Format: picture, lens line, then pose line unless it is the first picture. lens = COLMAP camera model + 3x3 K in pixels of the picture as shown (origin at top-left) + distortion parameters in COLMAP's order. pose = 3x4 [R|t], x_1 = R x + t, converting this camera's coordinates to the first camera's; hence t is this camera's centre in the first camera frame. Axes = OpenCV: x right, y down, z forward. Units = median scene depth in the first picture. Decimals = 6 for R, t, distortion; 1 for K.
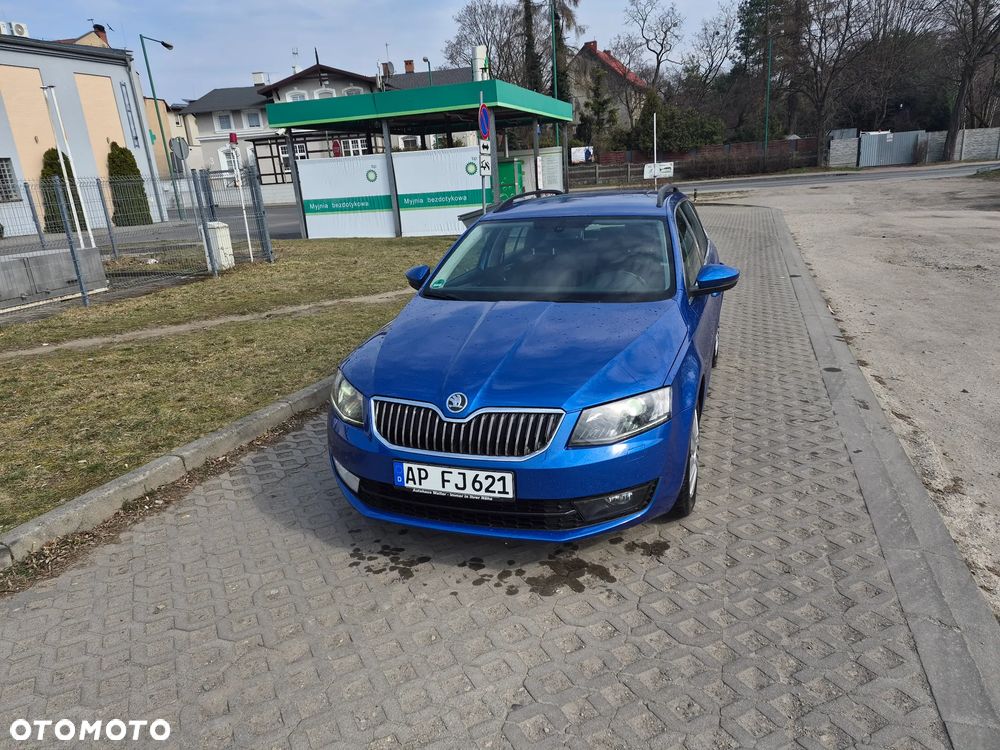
lens RADIAL K [[692.8, 0, 502.4], [0, 692.8, 363.7], [0, 0, 1]] dist [0.080961, -0.083674]
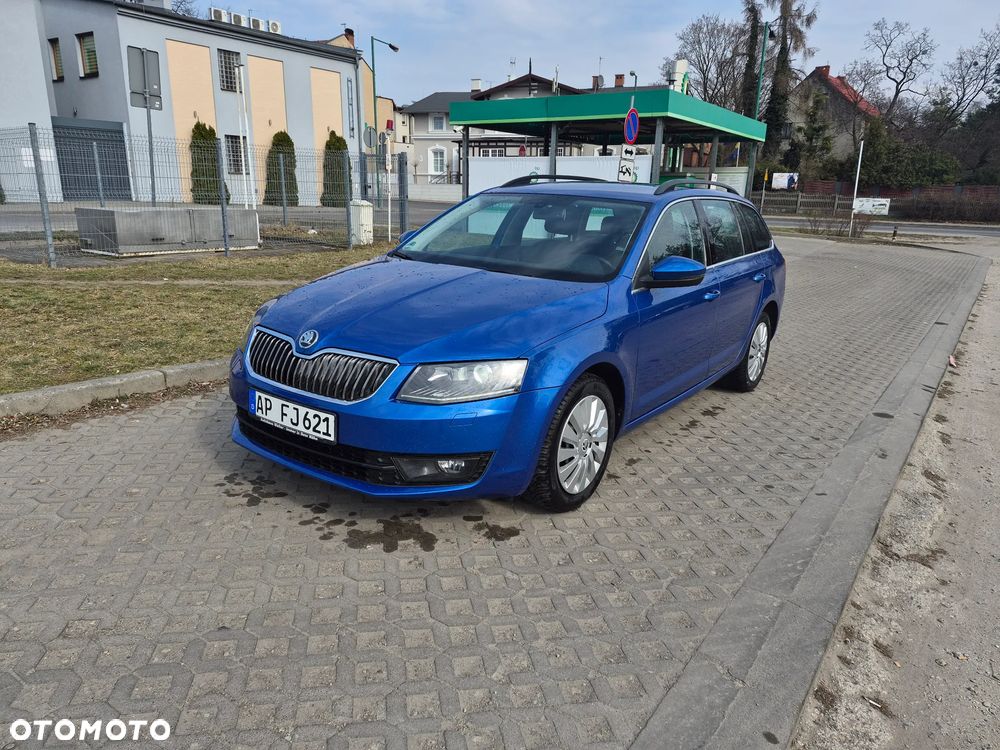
lens RADIAL K [[693.5, 0, 497.2], [0, 693.5, 361.2], [0, 0, 1]] dist [0.076854, -0.087526]
pose [[0.954956, 0.158742, -0.250719, 0.222109], [-0.164184, 0.986429, -0.000804, 0.021346], [0.247188, 0.041932, 0.968060, 0.047210]]
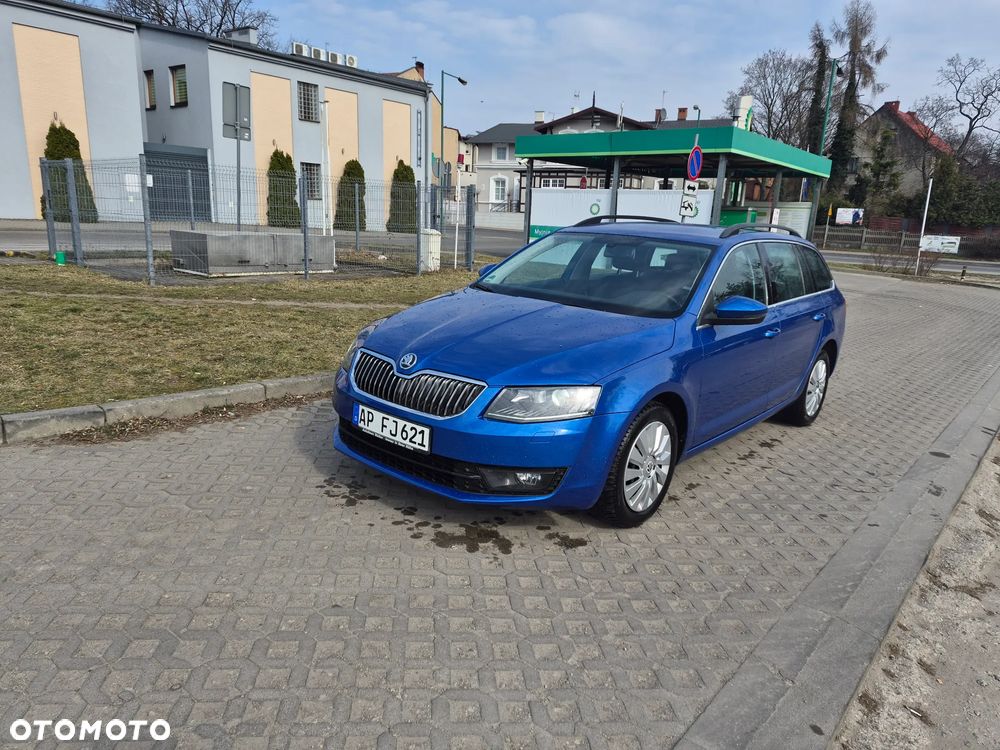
lens RADIAL K [[688.6, 0, 503.7], [0, 688.6, 362.9], [0, 0, 1]] dist [0.080585, -0.081003]
pose [[0.929443, 0.184992, -0.319240, 0.218413], [-0.202426, 0.979050, -0.022014, 0.025625], [0.308479, 0.085084, 0.947418, -0.012612]]
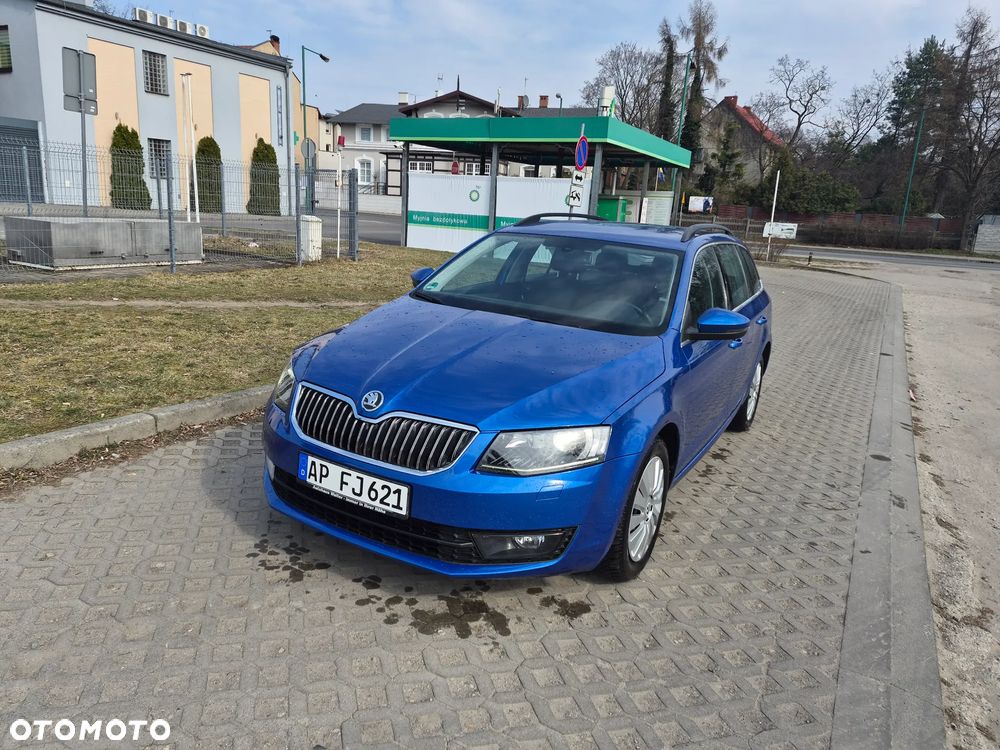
lens RADIAL K [[692.0, 0, 484.4], [0, 692.0, 341.8], [0, 0, 1]] dist [0.077282, -0.081435]
pose [[0.973299, 0.161010, -0.163600, 0.108404], [-0.172505, 0.983265, -0.058577, 0.003002], [0.151431, 0.085235, 0.984786, 0.049431]]
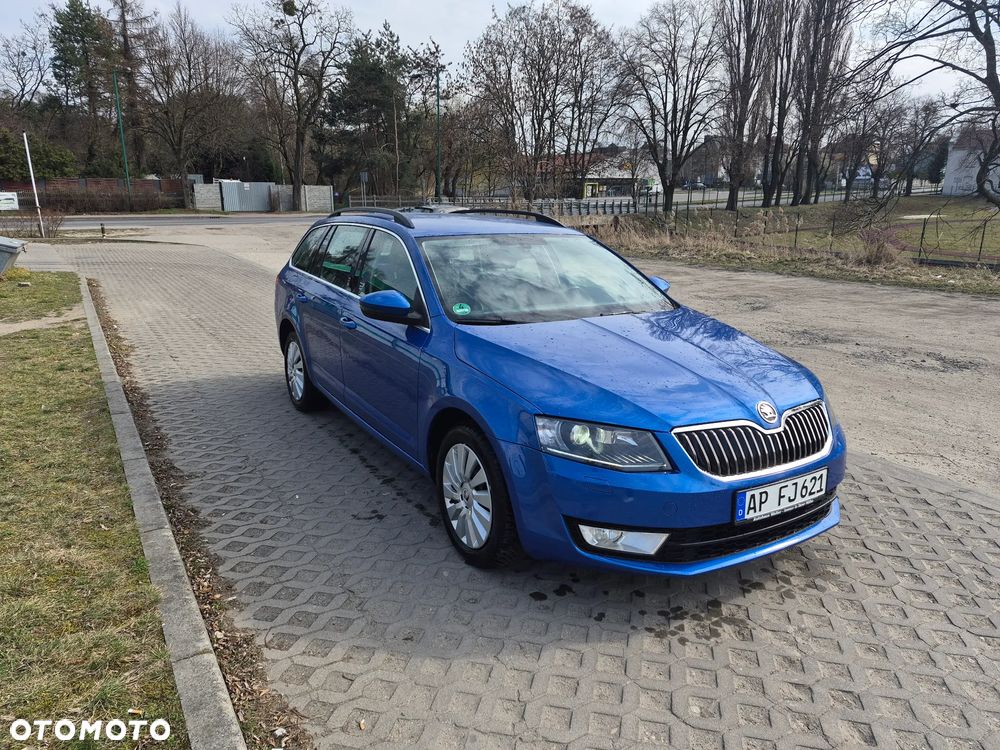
lens RADIAL K [[688.6, 0, 503.7], [0, 688.6, 362.9], [0, 0, 1]] dist [0.080585, -0.081003]
pose [[0.637838, -0.117925, 0.761089, -0.494332], [0.162588, 0.986554, 0.016601, -0.041461], [-0.752813, 0.113155, 0.648435, 0.320699]]
